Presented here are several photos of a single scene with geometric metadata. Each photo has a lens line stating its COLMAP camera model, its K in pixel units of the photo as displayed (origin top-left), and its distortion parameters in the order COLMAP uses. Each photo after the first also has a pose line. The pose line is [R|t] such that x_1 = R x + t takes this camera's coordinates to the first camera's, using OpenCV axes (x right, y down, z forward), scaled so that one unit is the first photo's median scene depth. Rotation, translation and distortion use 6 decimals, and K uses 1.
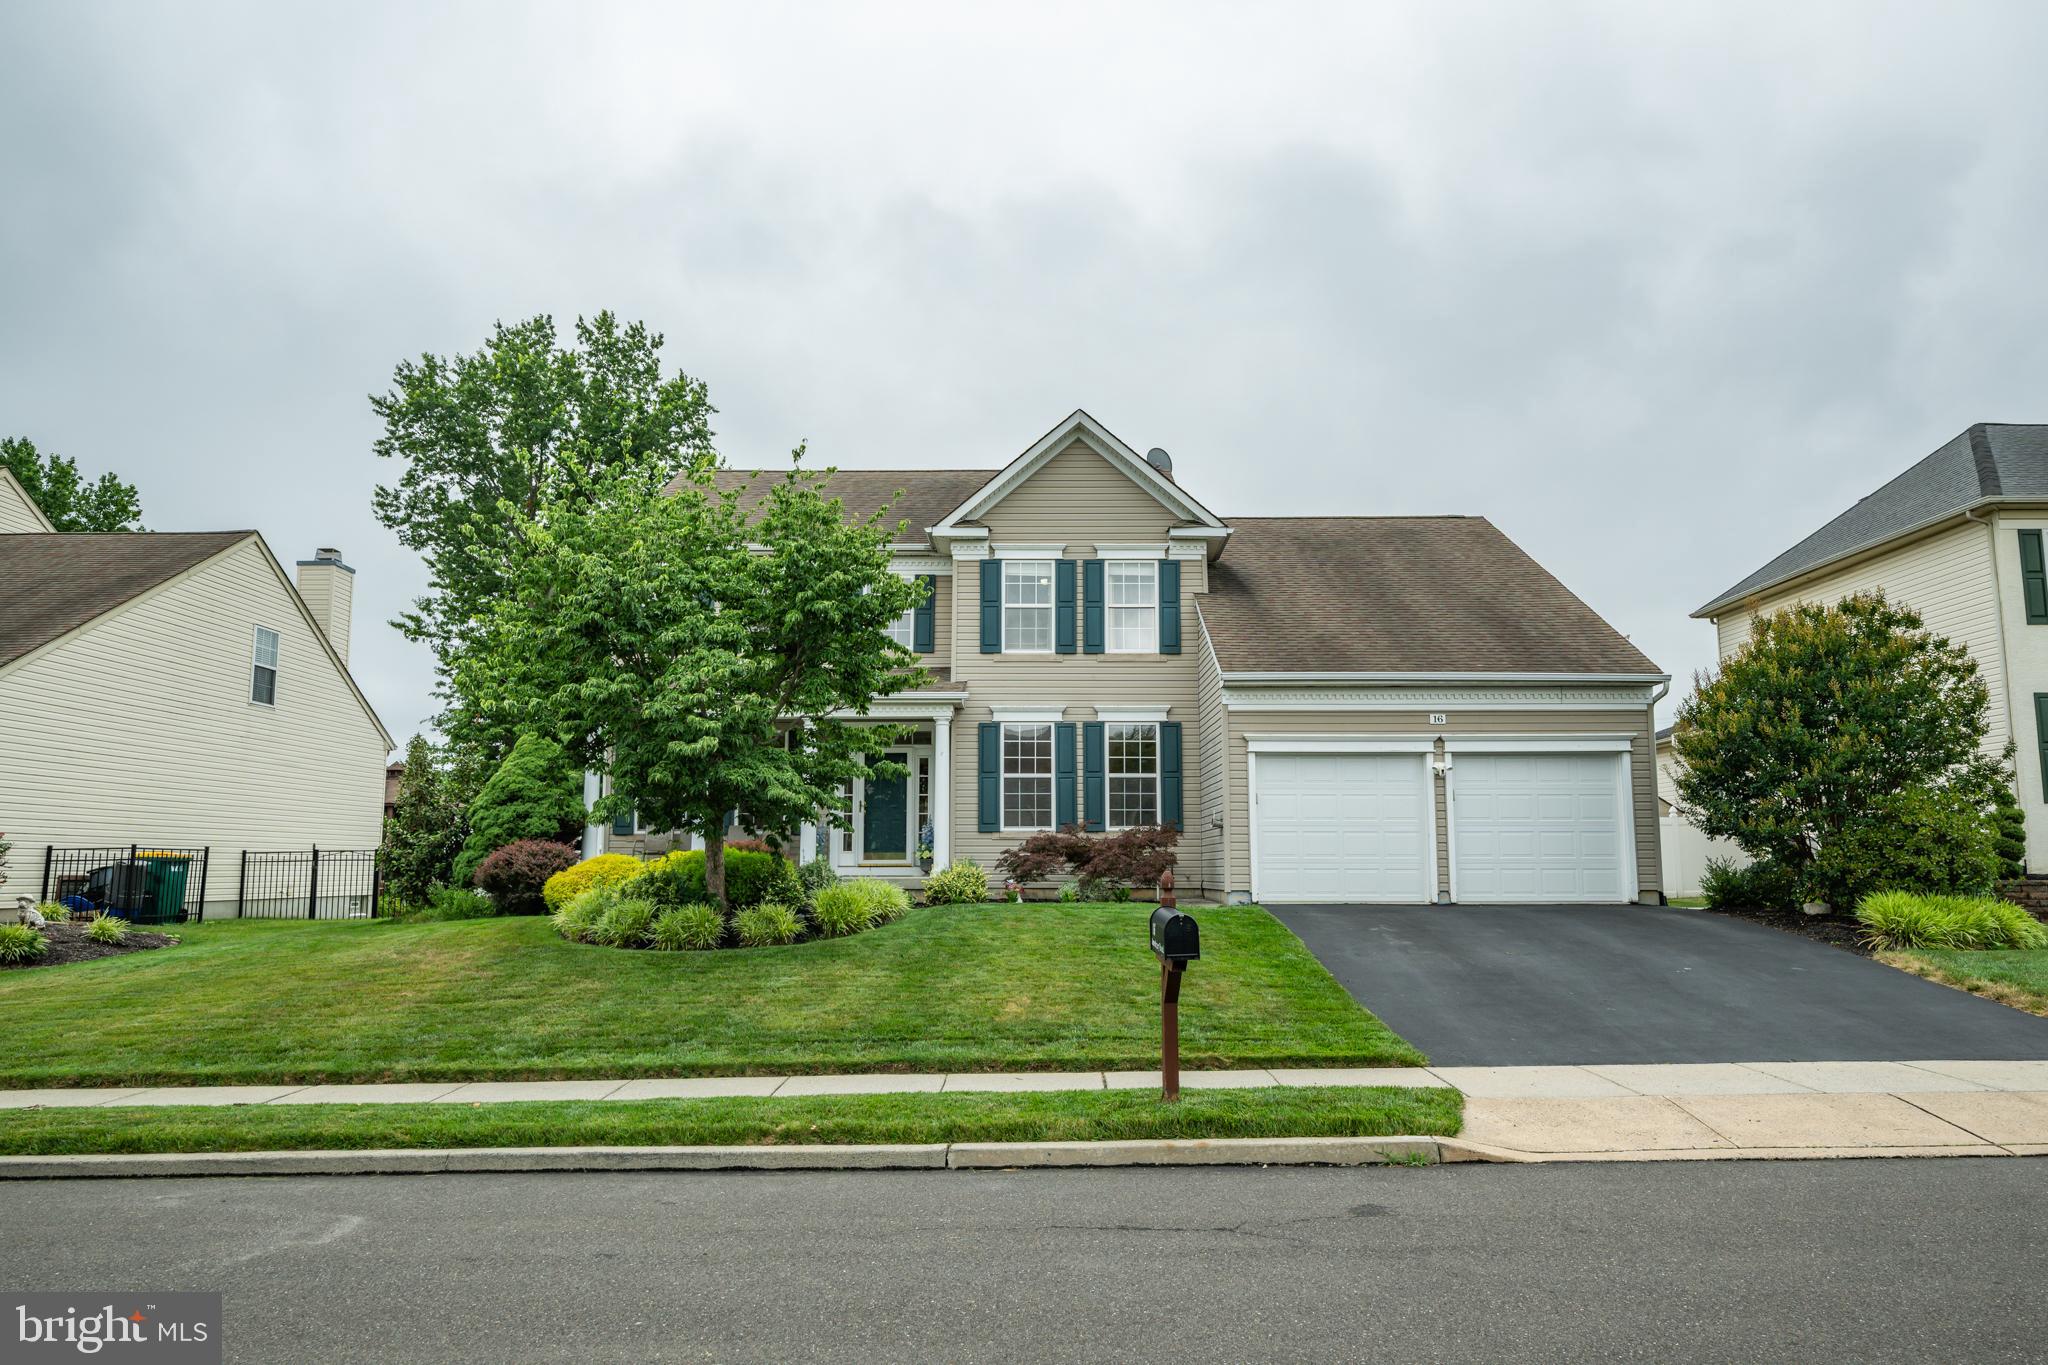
lens RADIAL K [[1353.6, 0, 1028.4], [0, 1353.6, 692.8], [0, 0, 1]] dist [-0.001747, 0.002110]
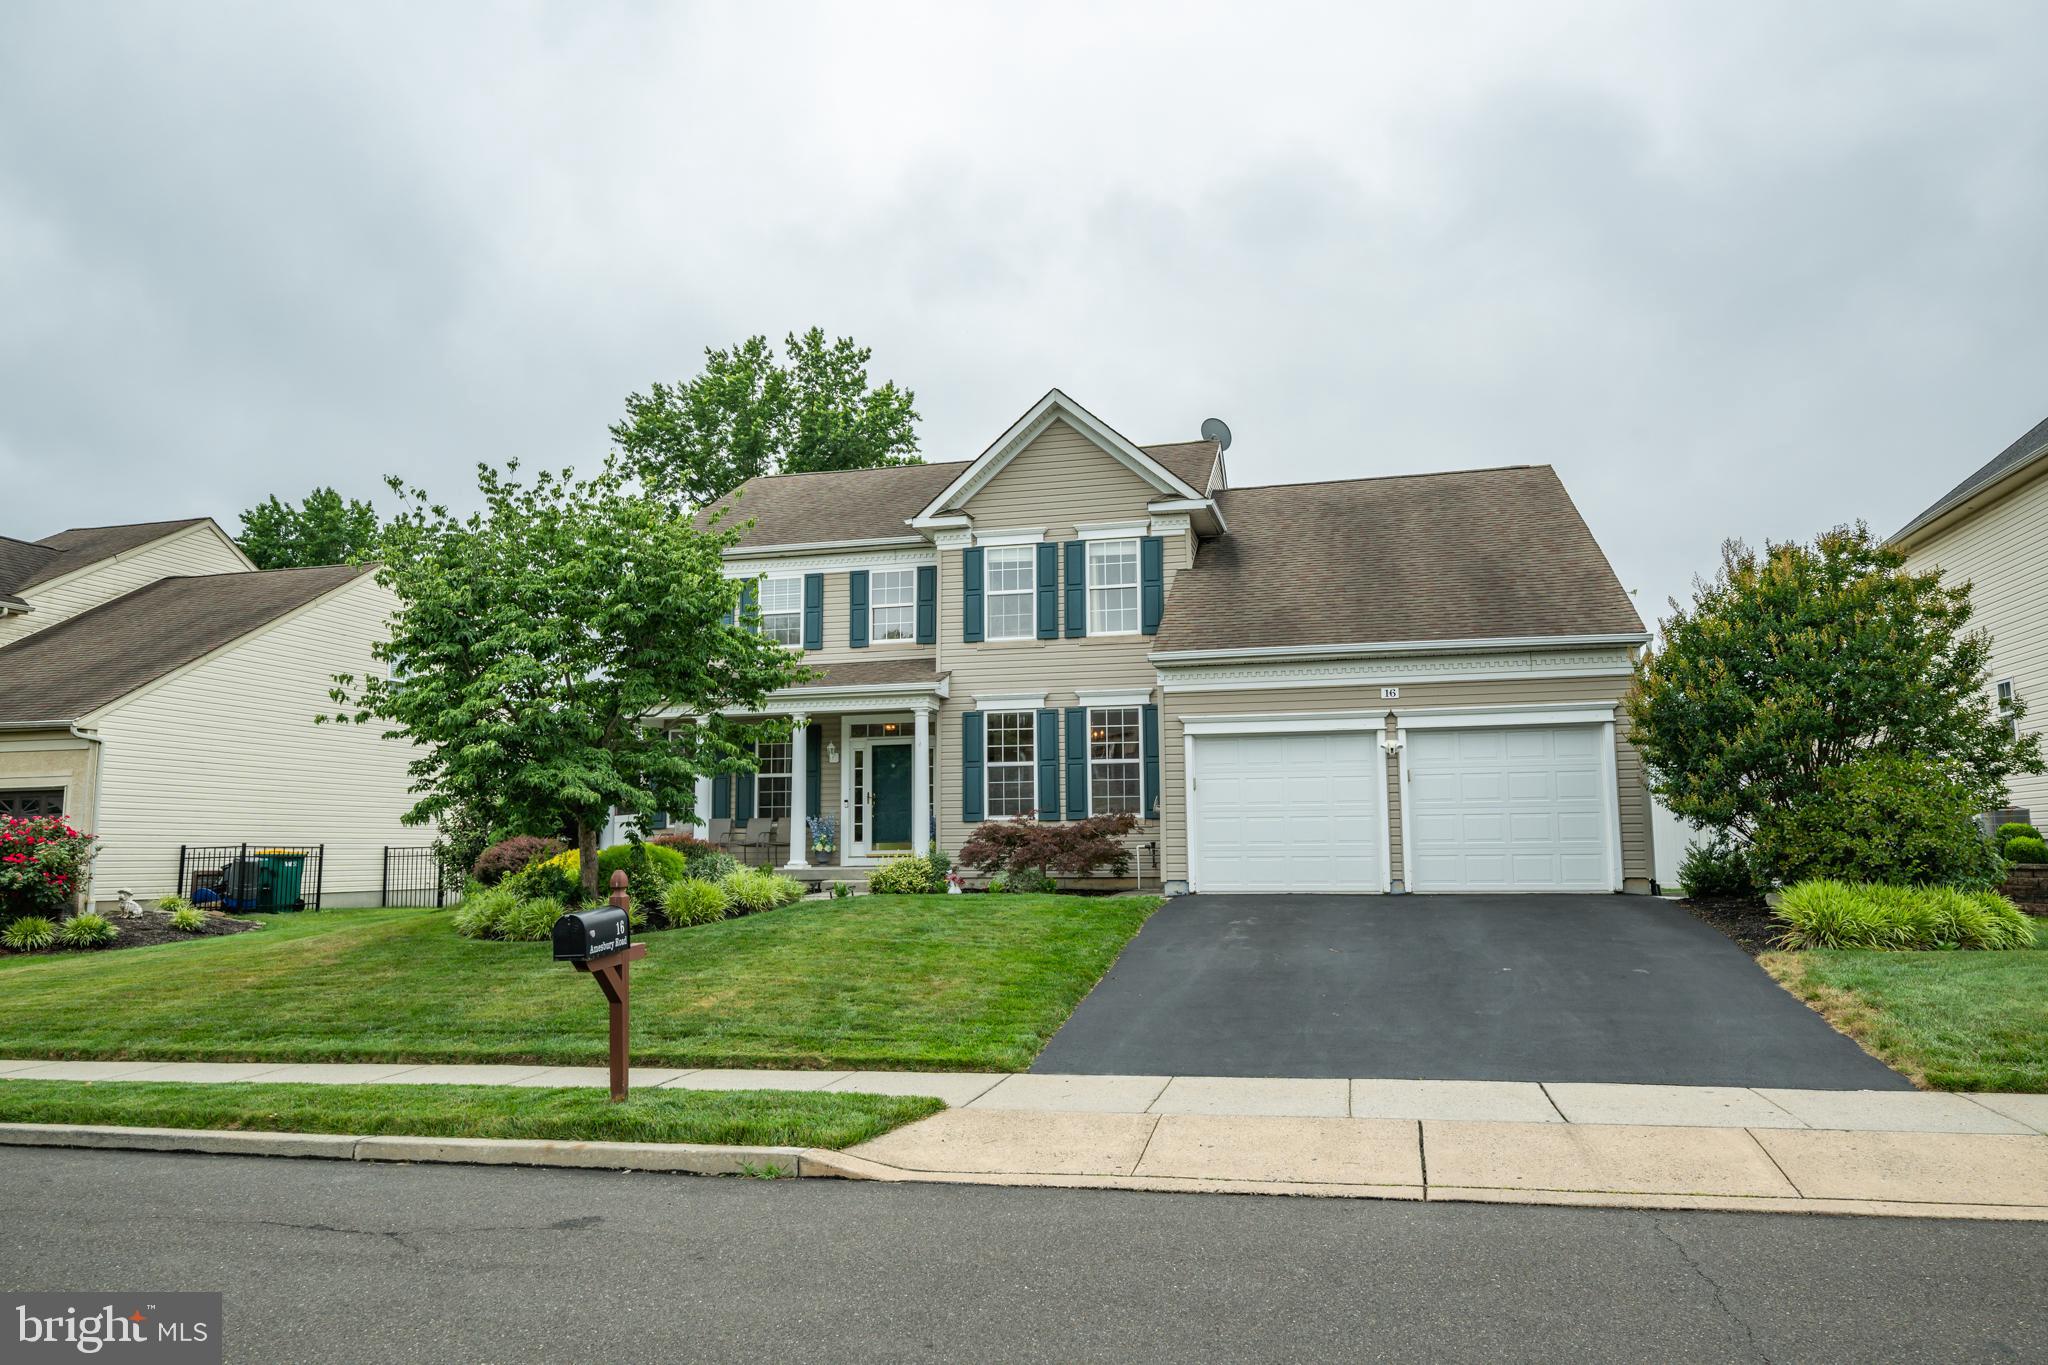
lens RADIAL K [[1353.6, 0, 1028.9], [0, 1353.6, 685.6], [0, 0, 1]] dist [-0.001747, 0.002110]
pose [[0.972031, -0.037499, -0.231839, 0.243642], [0.038905, 0.999242, 0.001496, 0.002932], [0.231607, -0.010474, 0.972753, 0.041790]]
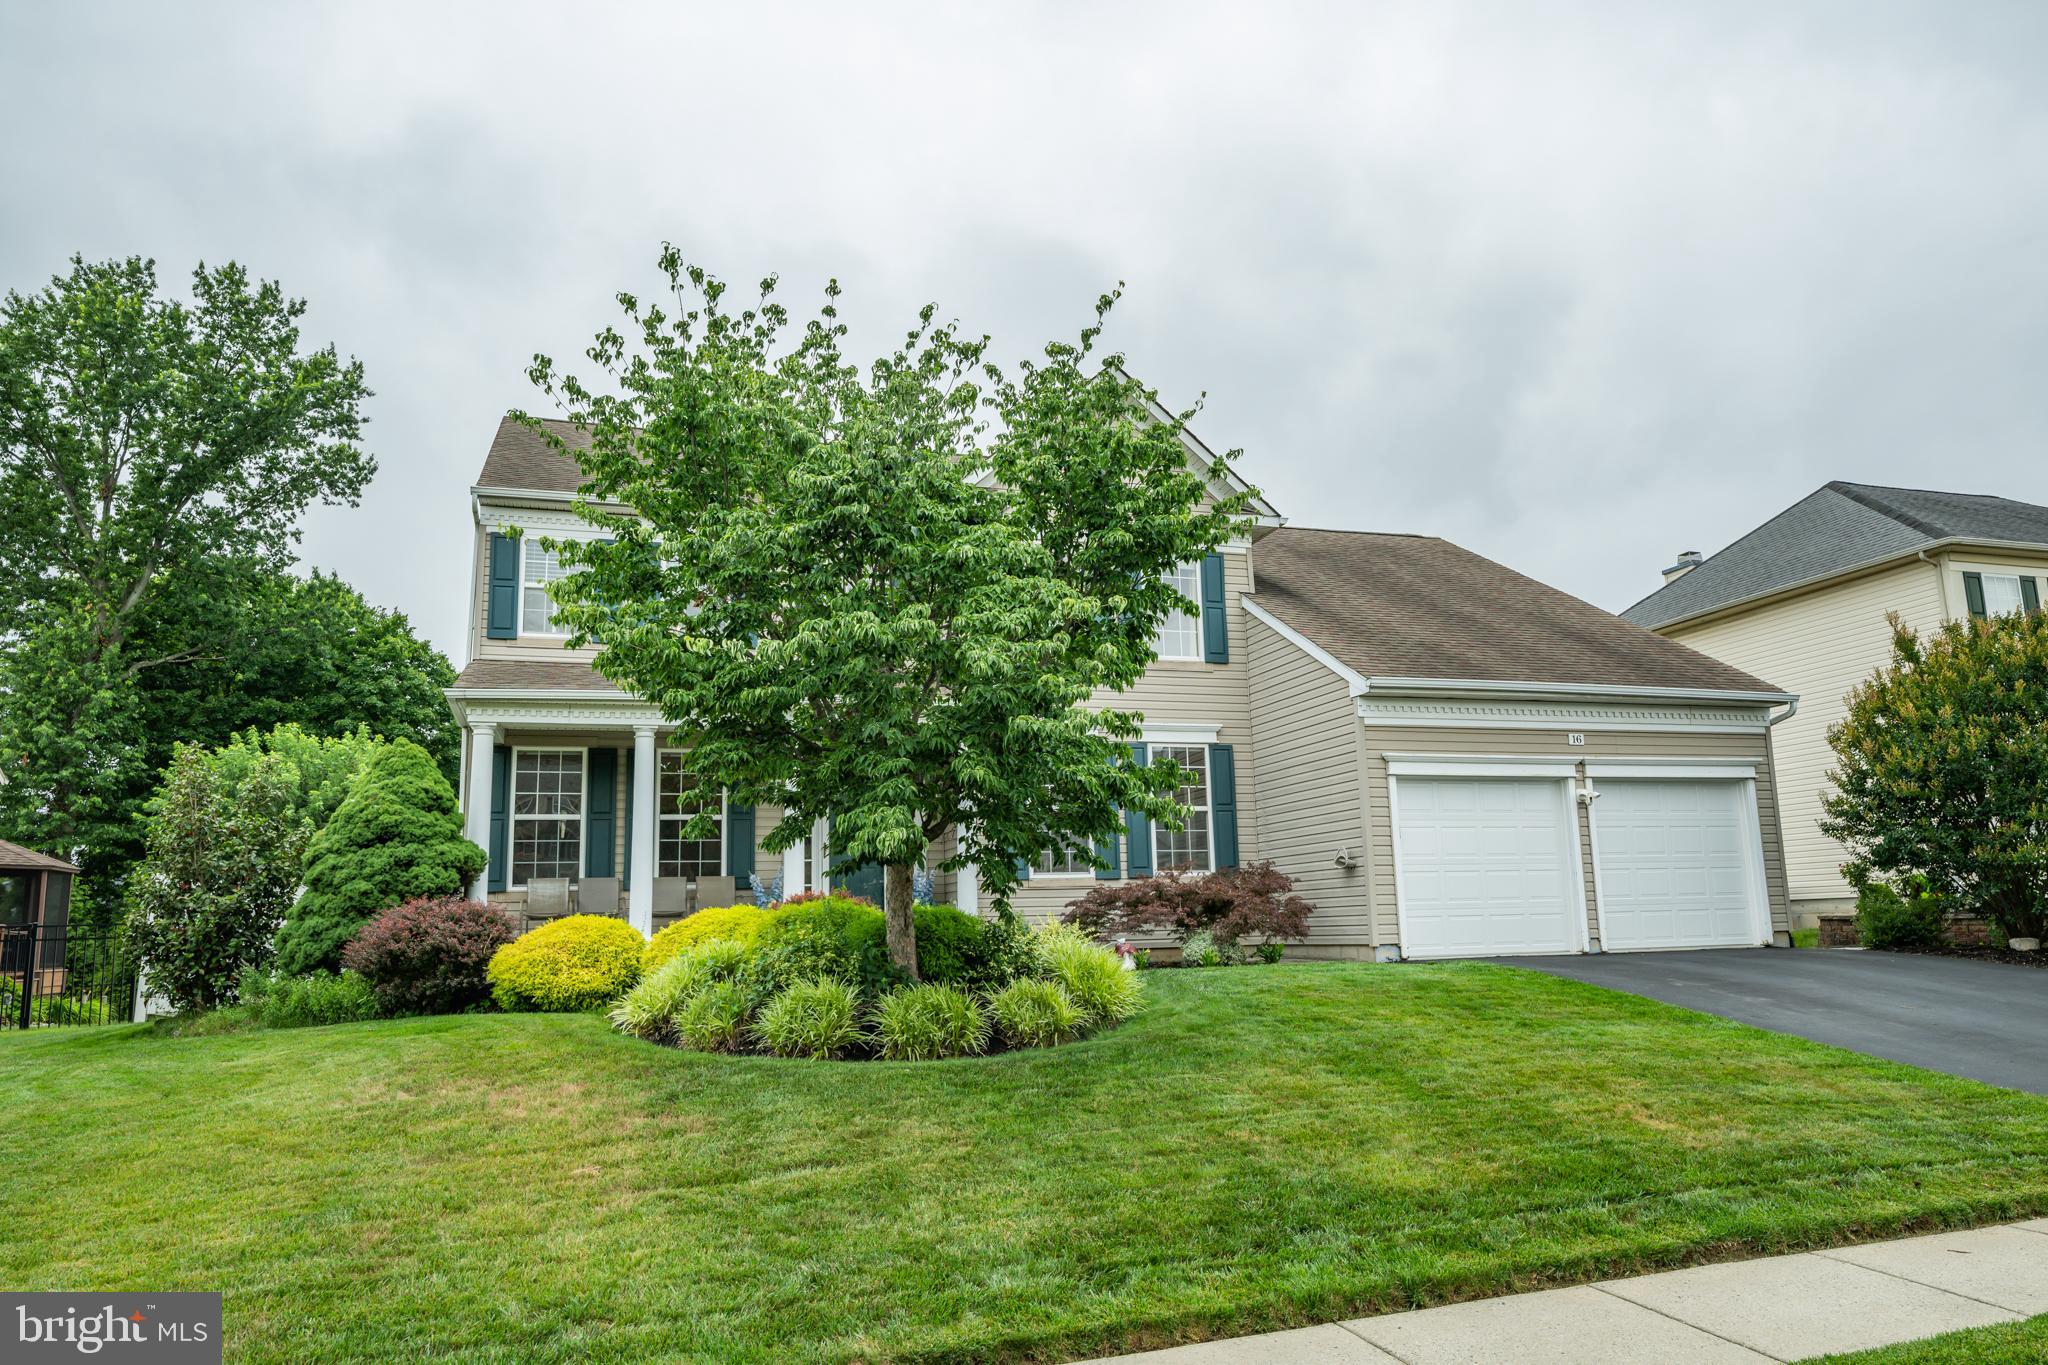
lens RADIAL K [[1353.6, 0, 1033.0], [0, 1353.6, 681.9], [0, 0, 1]] dist [-0.001747, 0.002110]
pose [[0.951145, 0.031036, 0.307181, -0.262387], [-0.013918, 0.998233, -0.057760, 0.033121], [-0.308431, 0.050663, 0.949897, 0.244507]]
